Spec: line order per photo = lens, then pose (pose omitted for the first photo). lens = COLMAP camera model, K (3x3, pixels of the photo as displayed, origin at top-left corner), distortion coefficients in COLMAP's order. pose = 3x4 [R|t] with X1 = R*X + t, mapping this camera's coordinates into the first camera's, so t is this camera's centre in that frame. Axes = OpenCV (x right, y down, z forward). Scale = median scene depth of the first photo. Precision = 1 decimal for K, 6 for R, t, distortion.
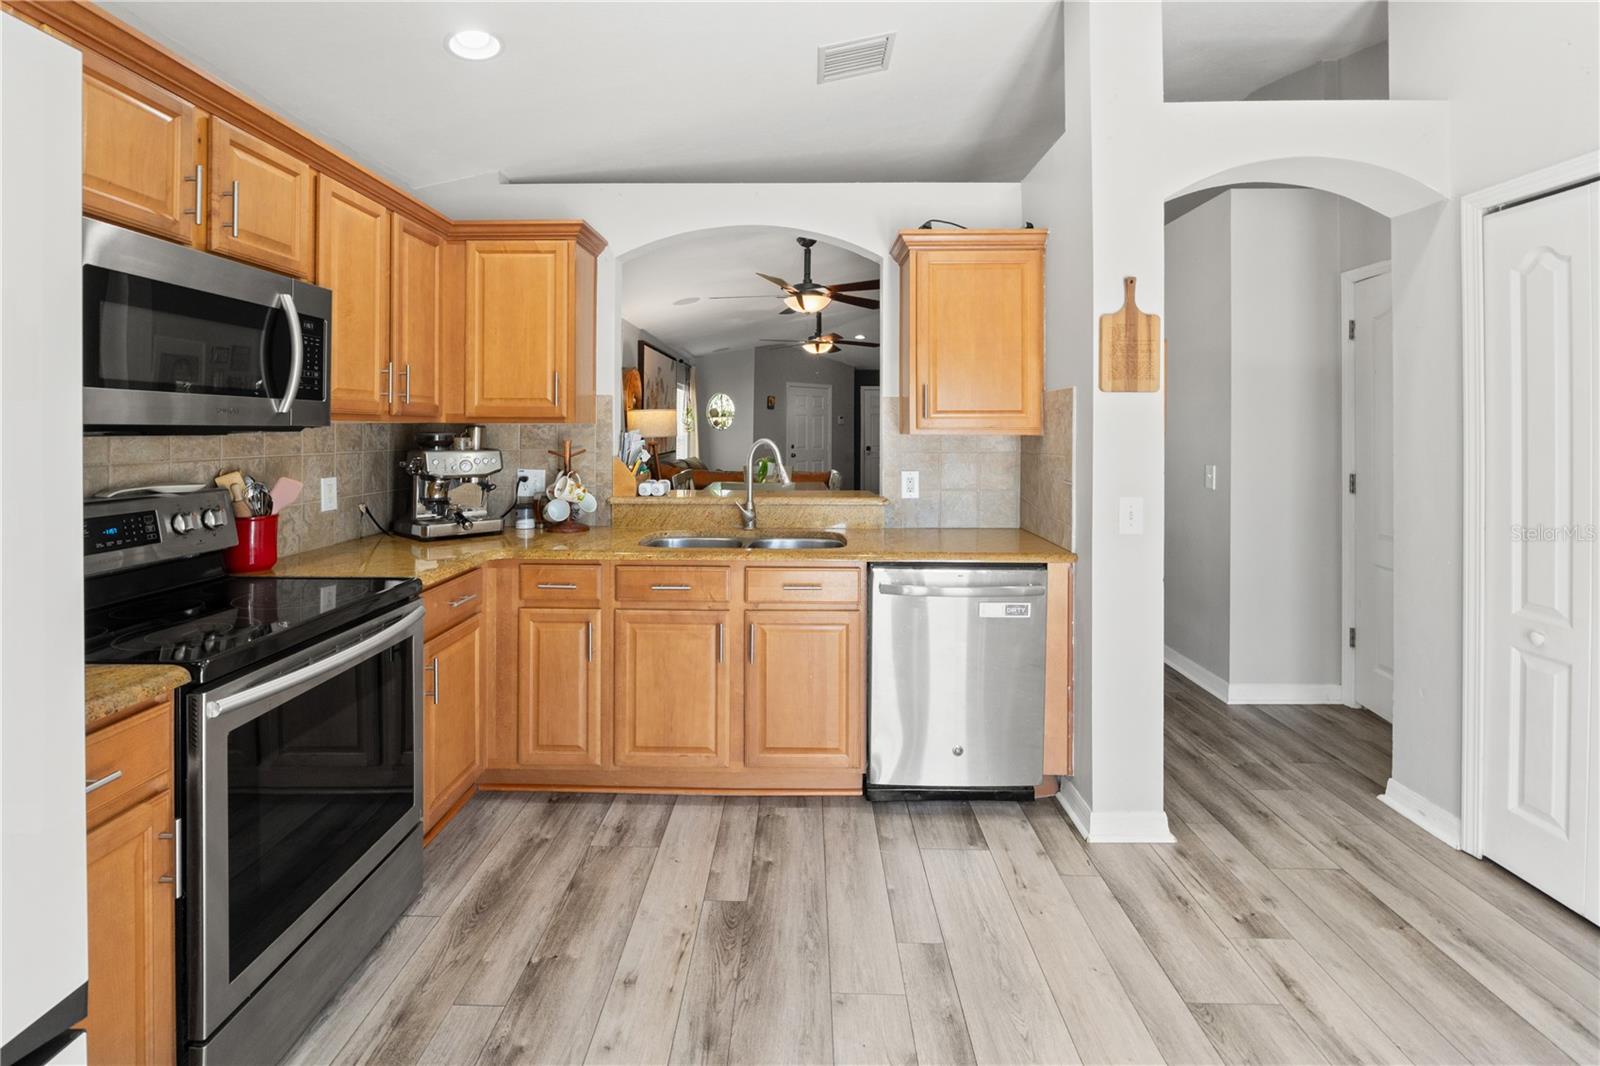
lens RADIAL K [[702.7, 0, 783.4], [0, 702.7, 429.2], [0, 0, 1]] dist [-0.002828, -0.000228]
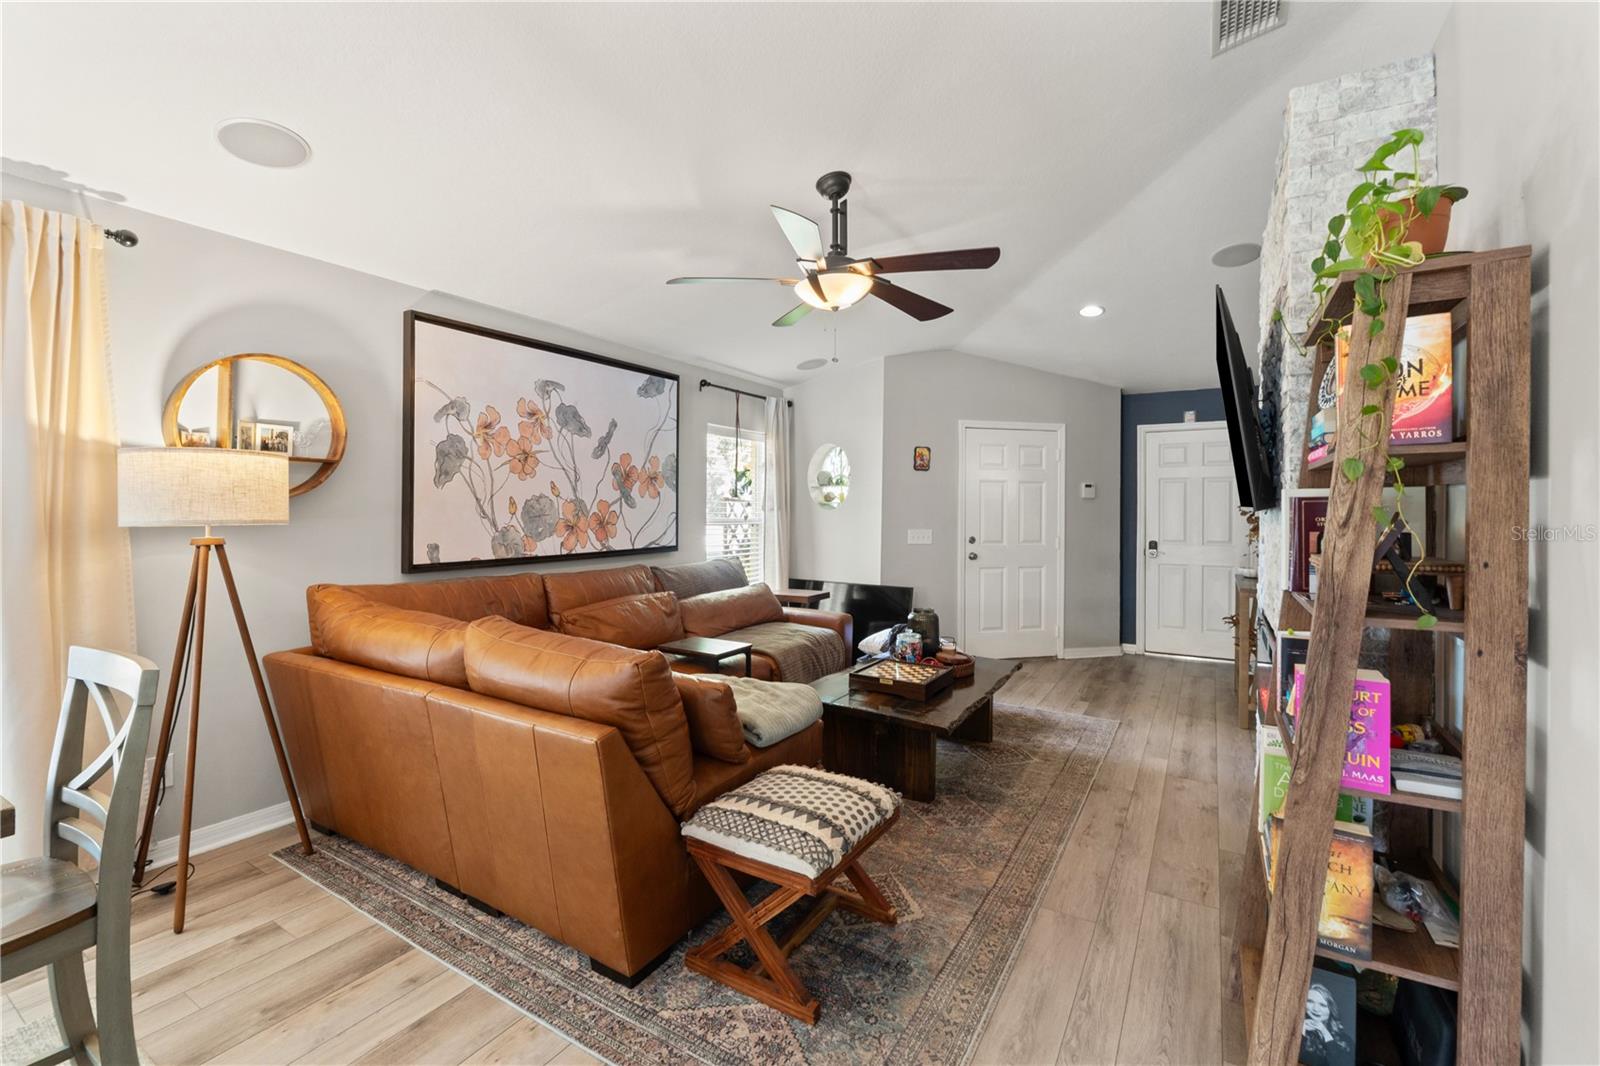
lens RADIAL K [[687.6, 0, 793.4], [0, 687.6, 507.2], [0, 0, 1]] dist [-0.001880, 0.000065]
pose [[0.866212, 0.003727, -0.499663, 0.763882], [-0.004999, 0.999987, -0.001207, 0.001738], [0.499652, 0.003544, 0.866219, 2.413718]]
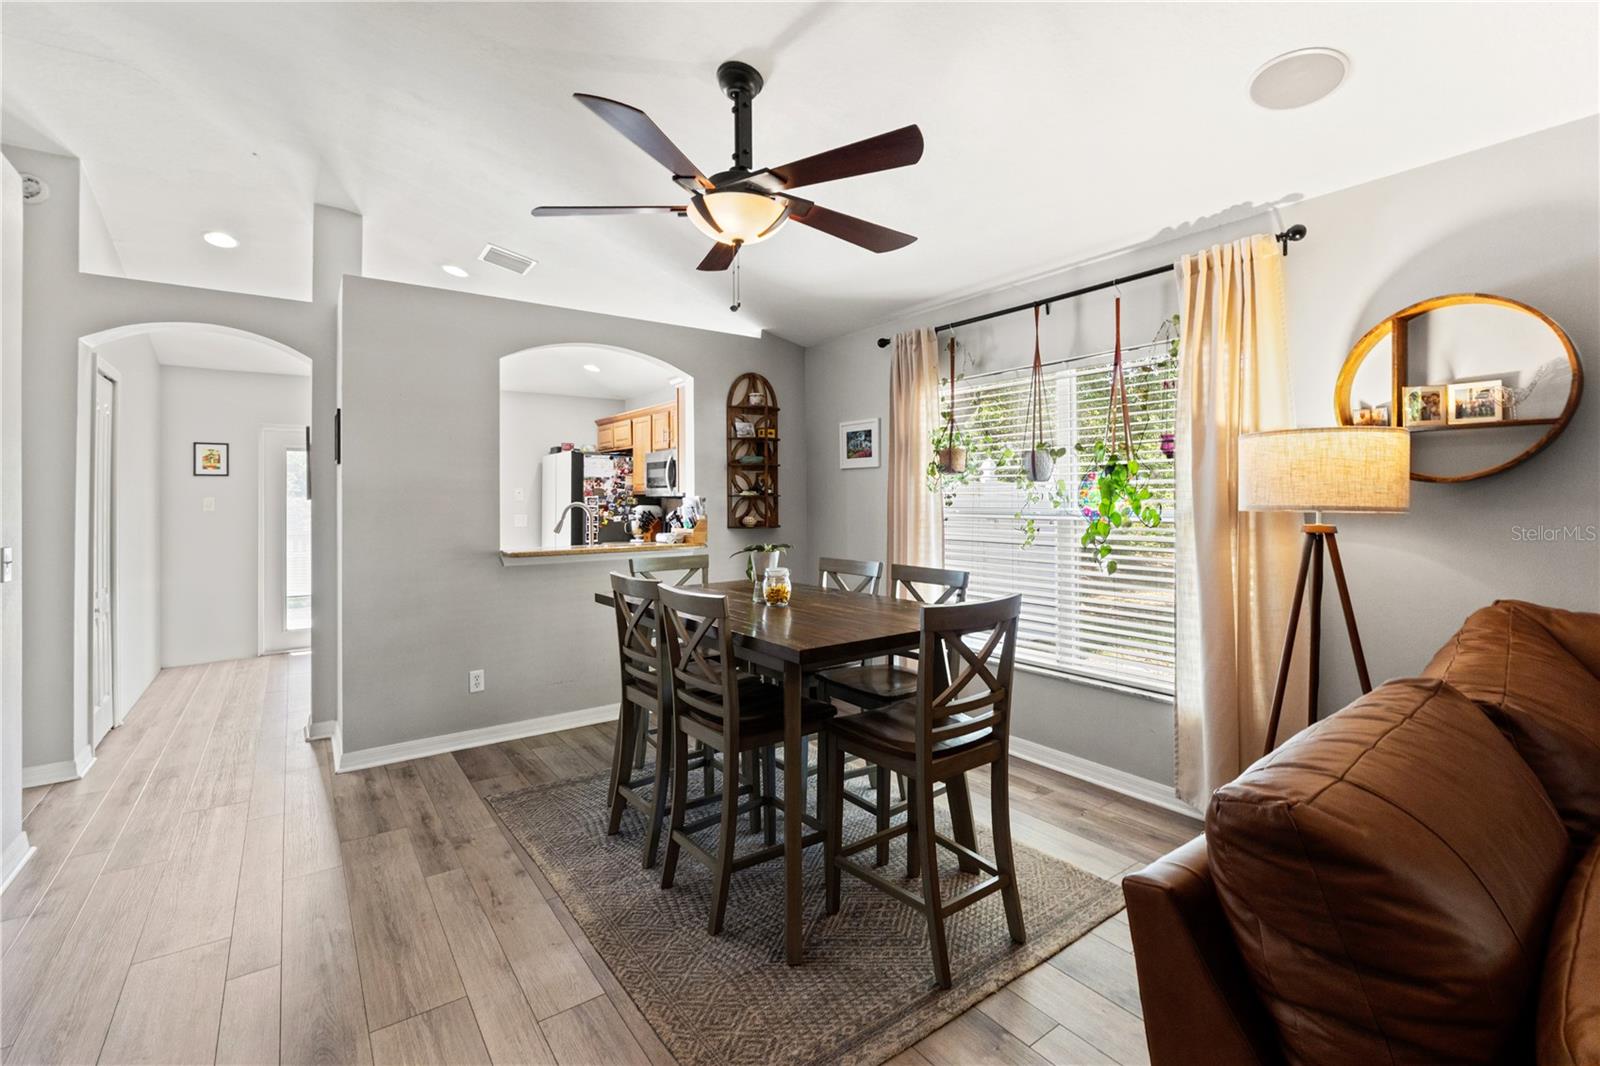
lens RADIAL K [[706.2, 0, 815.4], [0, 706.2, 491.9], [0, 0, 1]] dist [-0.009669, -0.000014]
pose [[-0.784399, -0.003081, -0.620249, 0.640206], [0.004658, 0.999930, -0.010858, 0.011957], [0.620239, -0.011406, -0.784330, 3.189202]]
